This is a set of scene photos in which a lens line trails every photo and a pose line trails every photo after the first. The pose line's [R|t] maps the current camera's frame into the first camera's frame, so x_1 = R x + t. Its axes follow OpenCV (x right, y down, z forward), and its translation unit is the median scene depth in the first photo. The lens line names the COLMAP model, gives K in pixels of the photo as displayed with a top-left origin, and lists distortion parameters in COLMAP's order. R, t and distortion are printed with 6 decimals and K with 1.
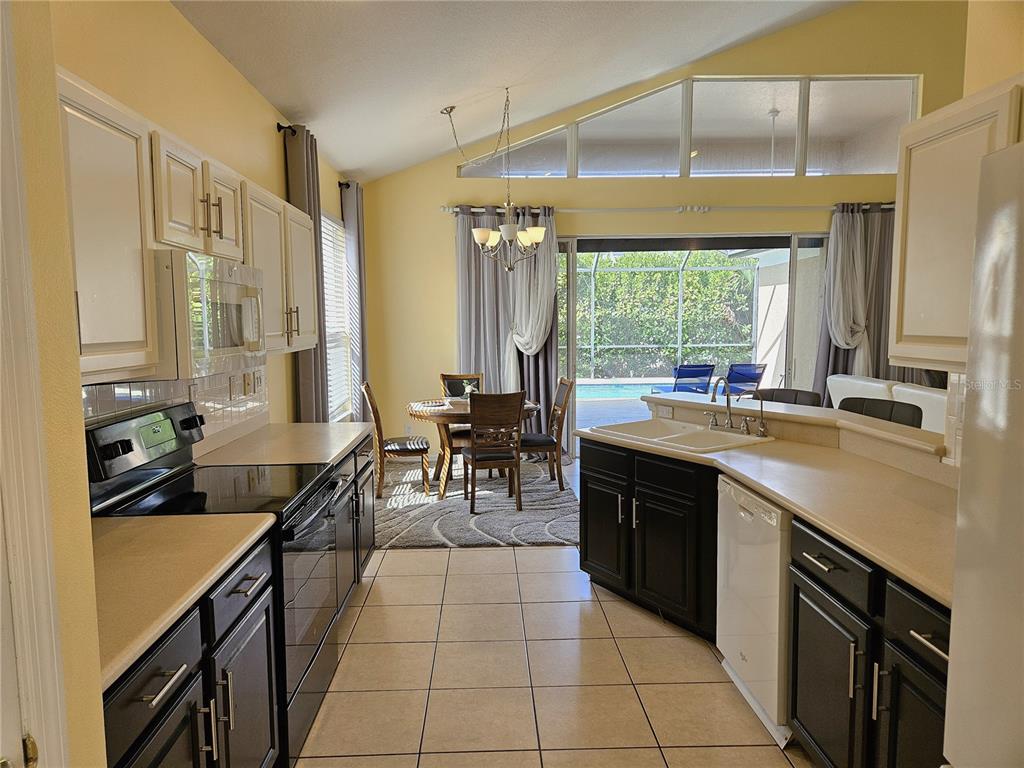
lens RADIAL K [[681.0, 0, 512.0], [0, 681.0, 384.0], [0, 0, 1]] dist [0.056273, -0.000394]
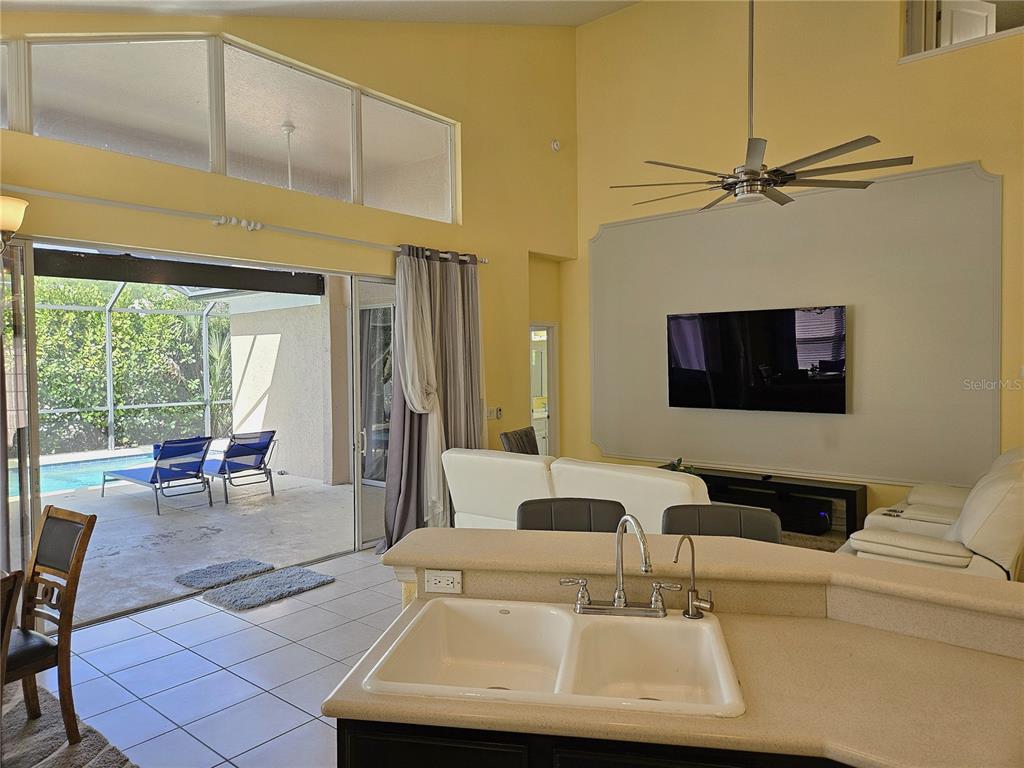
lens RADIAL K [[685.1, 0, 512.0], [0, 685.1, 384.0], [0, 0, 1]] dist [0.074848, -0.073795]
pose [[0.674913, -0.022828, 0.737544, -0.044978], [0.075484, 0.996414, -0.038233, -0.031562], [-0.734026, 0.081477, 0.674216, 0.229007]]
